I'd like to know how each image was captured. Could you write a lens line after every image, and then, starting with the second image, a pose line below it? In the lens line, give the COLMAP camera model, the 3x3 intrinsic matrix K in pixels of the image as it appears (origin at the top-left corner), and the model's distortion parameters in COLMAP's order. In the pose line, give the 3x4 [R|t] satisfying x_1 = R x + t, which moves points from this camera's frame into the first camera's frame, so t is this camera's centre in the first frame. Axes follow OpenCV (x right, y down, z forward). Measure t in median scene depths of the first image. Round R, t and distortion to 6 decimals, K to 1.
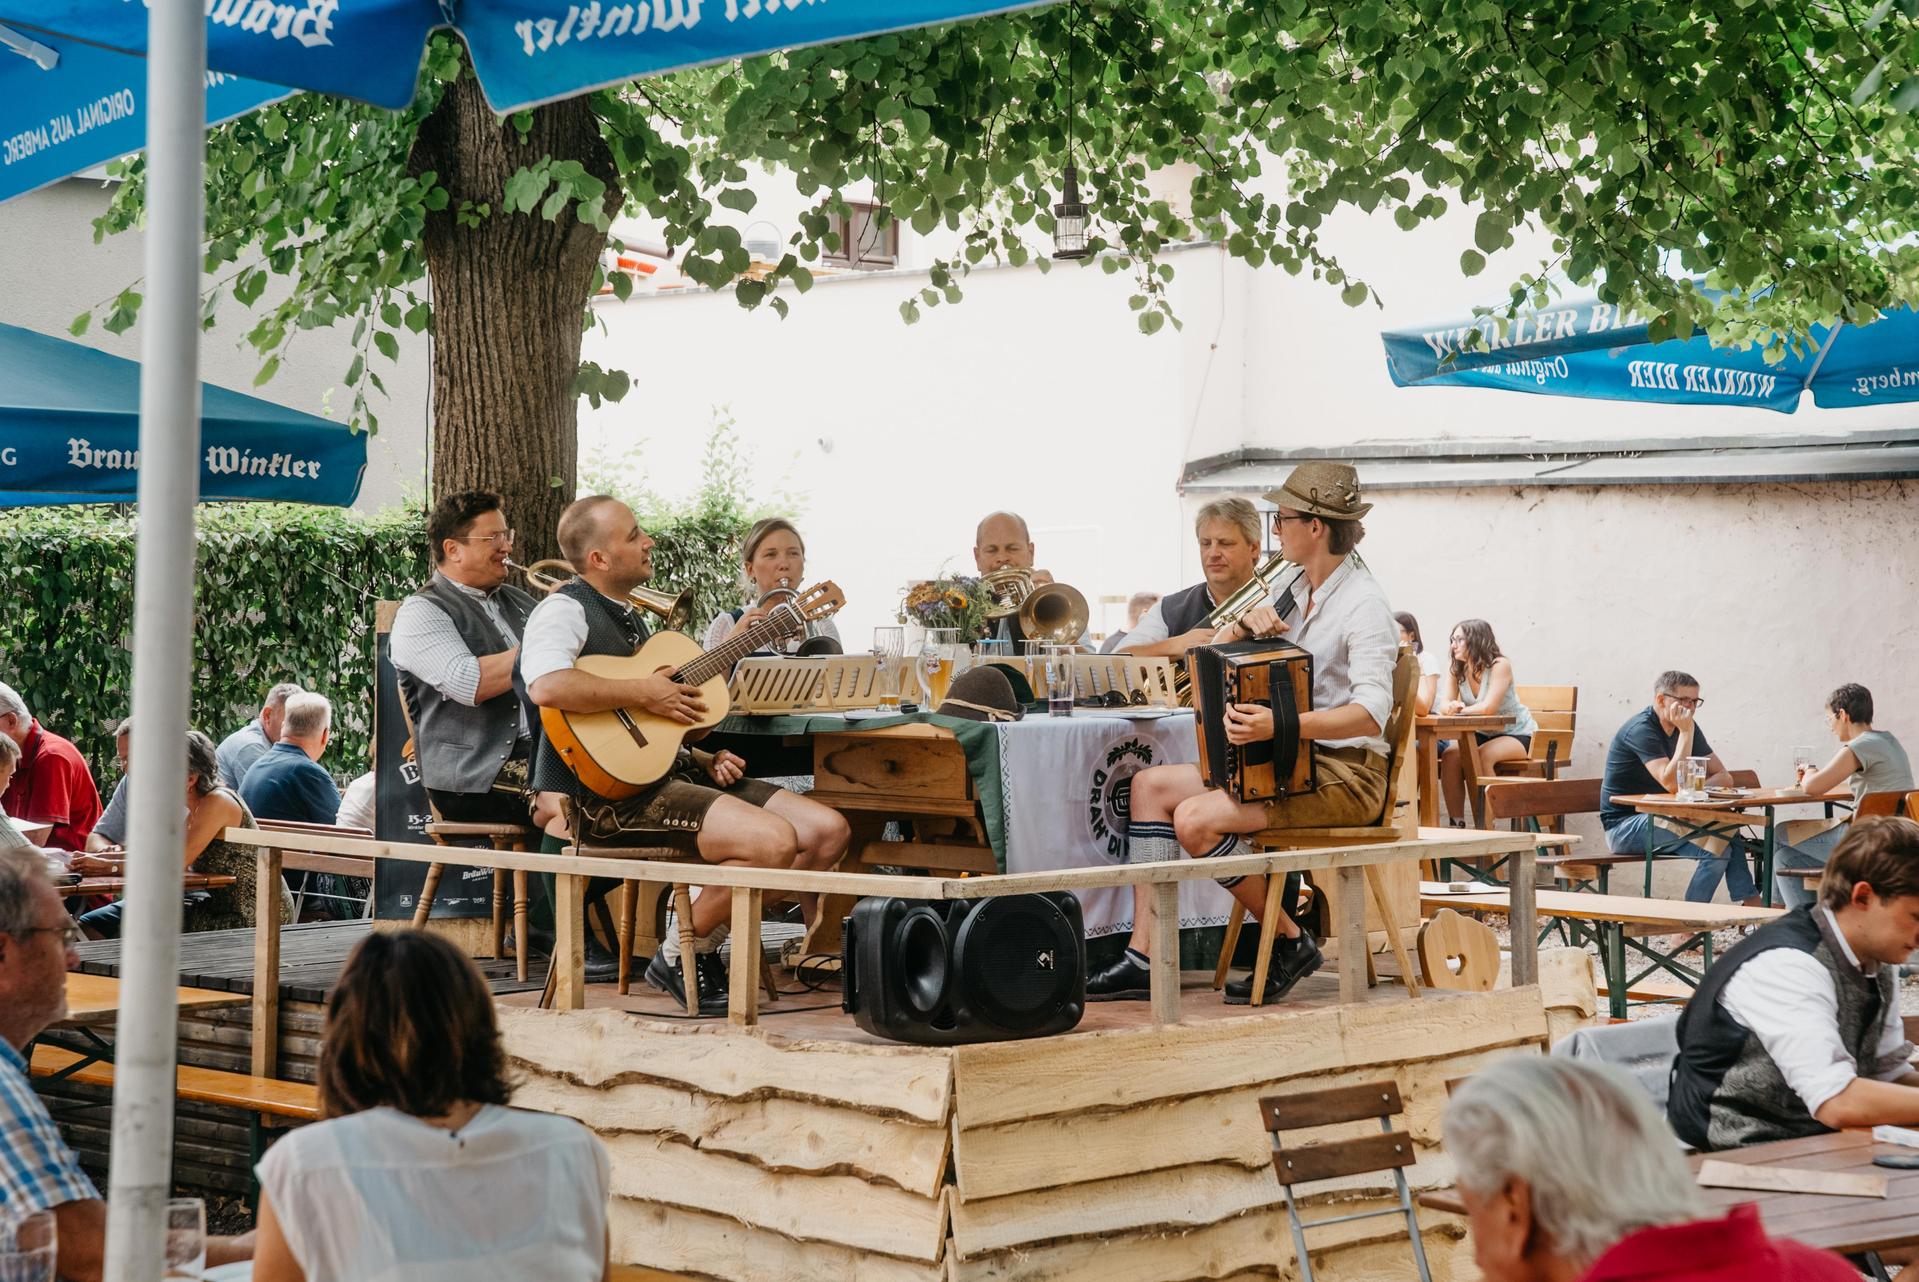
lens RADIAL K [[3599.7, 0, 959.5], [0, 3599.7, 641.0], [0, 0, 1]] dist [-0.001008, 2.089241]
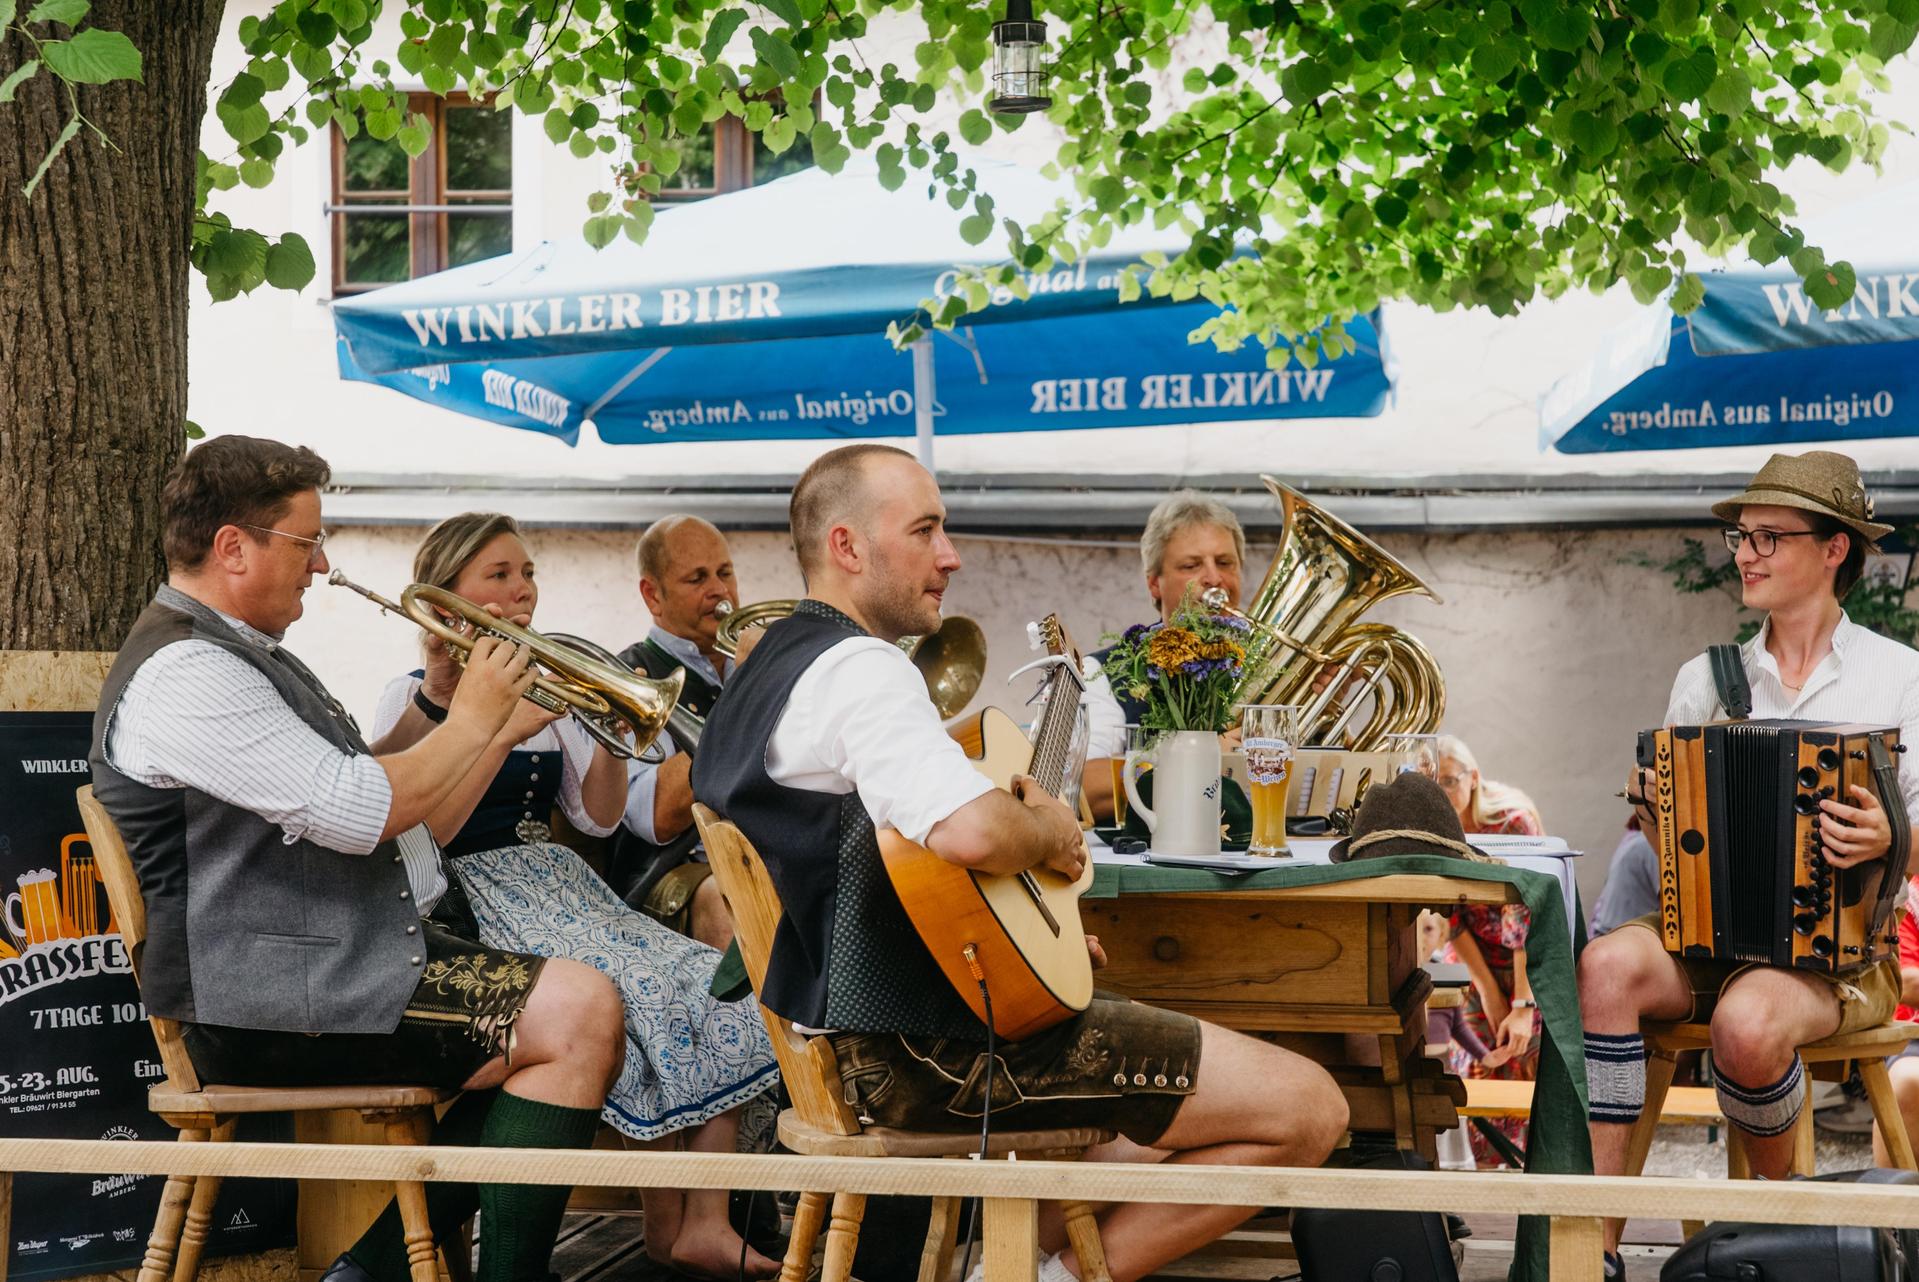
lens RADIAL K [[3599.7, 0, 959.5], [0, 3599.7, 641.0], [0, 0, 1]] dist [-0.001008, 2.089241]
pose [[0.788386, 0.014719, 0.615005, -0.353987], [-0.001582, 0.999759, -0.021899, -0.001329], [-0.615179, 0.016292, 0.788219, 0.508126]]
